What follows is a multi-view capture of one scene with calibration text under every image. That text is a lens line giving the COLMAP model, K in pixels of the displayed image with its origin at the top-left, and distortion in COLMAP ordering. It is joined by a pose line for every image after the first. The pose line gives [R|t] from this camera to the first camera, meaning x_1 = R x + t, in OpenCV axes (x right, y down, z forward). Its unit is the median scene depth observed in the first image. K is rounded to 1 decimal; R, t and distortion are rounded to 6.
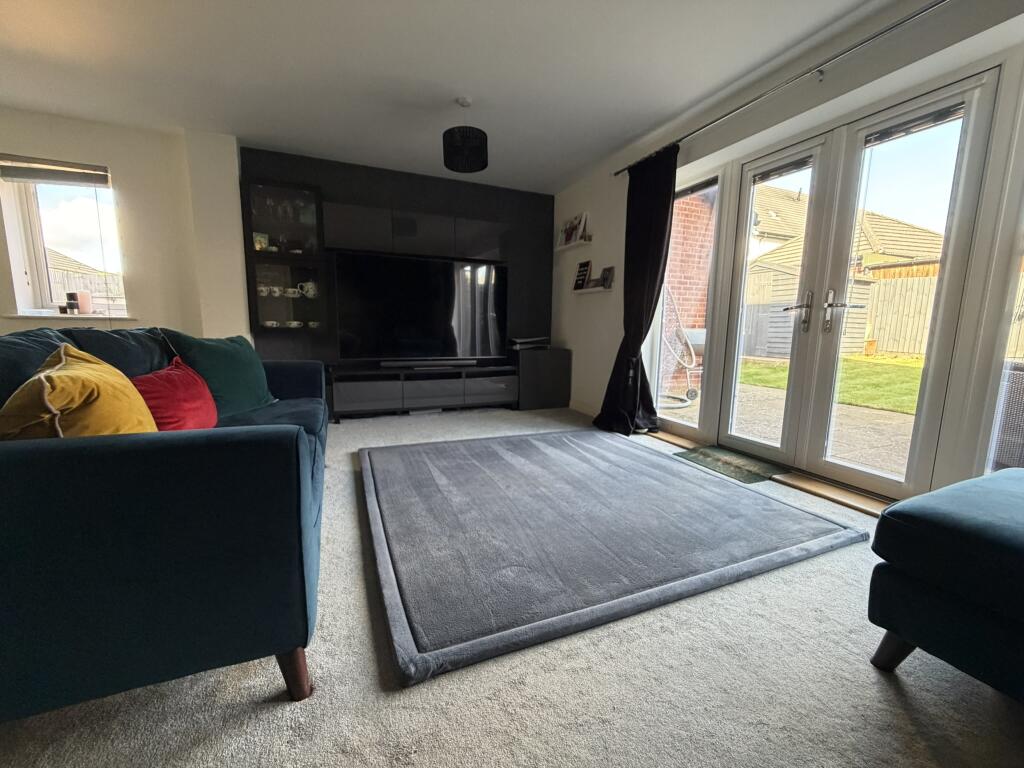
lens RADIAL K [[411.8, 0, 507.8], [0, 411.8, 383.9], [0, 0, 1]] dist [0.002816, 0.000115]
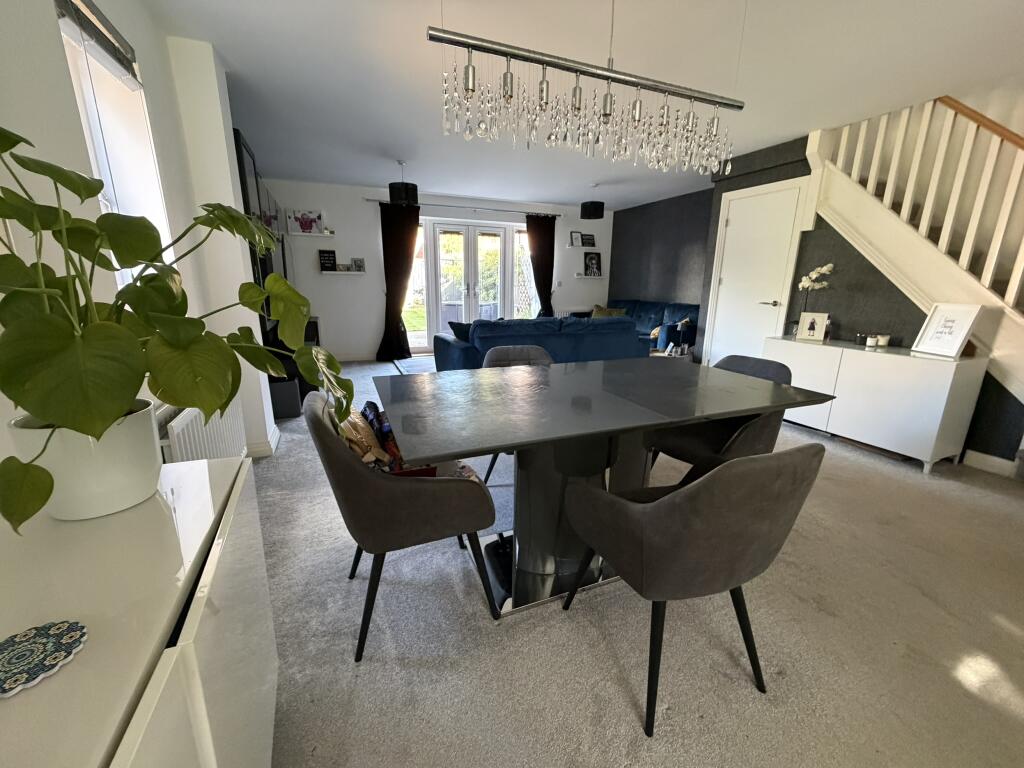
lens RADIAL K [[411.8, 0, 510.6], [0, 411.8, 382.5], [0, 0, 1]] dist [0.002816, 0.000115]
pose [[-0.030501, -0.264911, 0.963790, -1.423566], [0.131045, 0.954856, 0.266603, -0.191686], [-0.990907, 0.134432, 0.005591, 0.540172]]
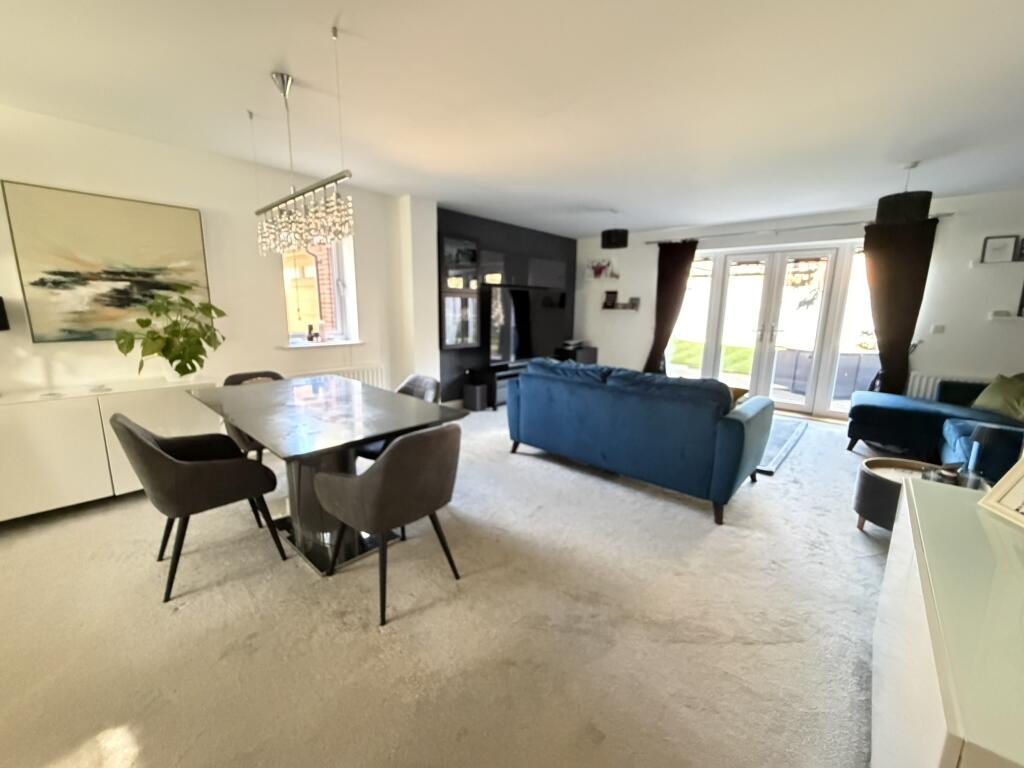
lens RADIAL K [[411.8, 0, 510.4], [0, 411.8, 380.7], [0, 0, 1]] dist [0.002816, 0.000115]
pose [[0.899301, -0.081164, 0.429732, -0.981022], [0.063000, 0.996421, 0.056356, -0.084037], [-0.432768, -0.023608, 0.901196, -0.270352]]
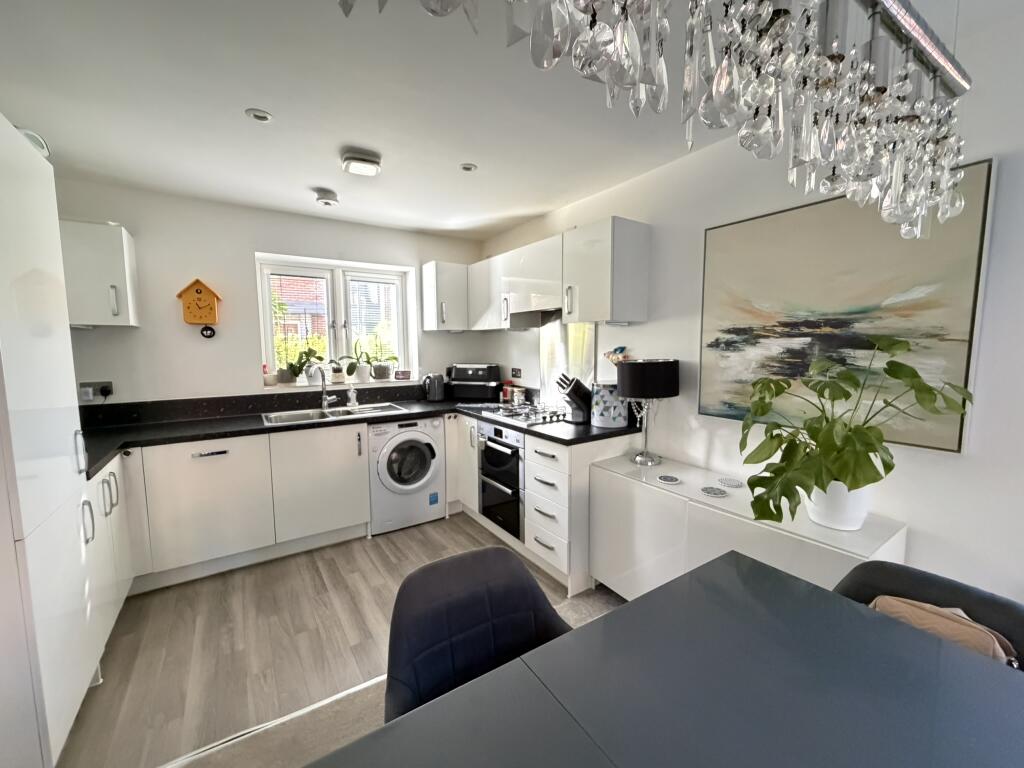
lens RADIAL K [[411.8, 0, 510.9], [0, 411.8, 384.1], [0, 0, 1]] dist [0.002816, 0.000115]
pose [[0.194548, 0.075805, -0.977959, -0.878949], [-0.133744, 0.989748, 0.050113, -0.193136], [0.971732, 0.121047, 0.202692, 0.311552]]
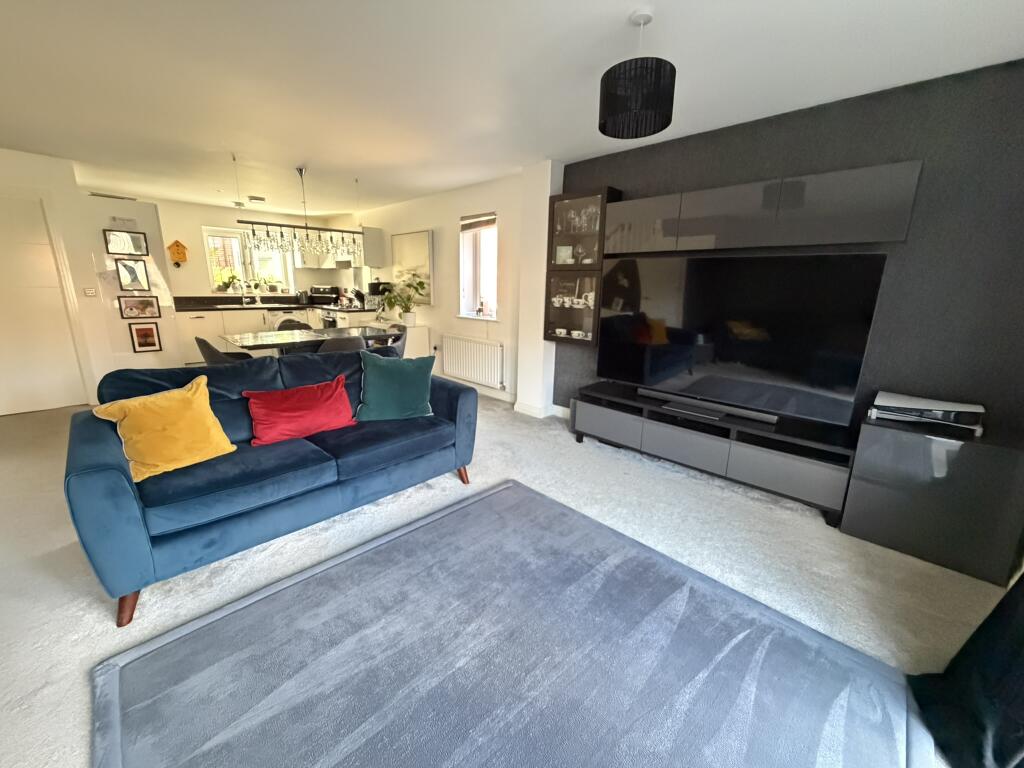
lens RADIAL K [[411.8, 0, 509.5], [0, 411.8, 383.2], [0, 0, 1]] dist [0.002816, 0.000115]
pose [[0.386911, 0.205388, -0.898952, 0.355887], [-0.145406, 0.976272, 0.160470, -0.169601], [0.910580, 0.068625, 0.407595, 0.459575]]
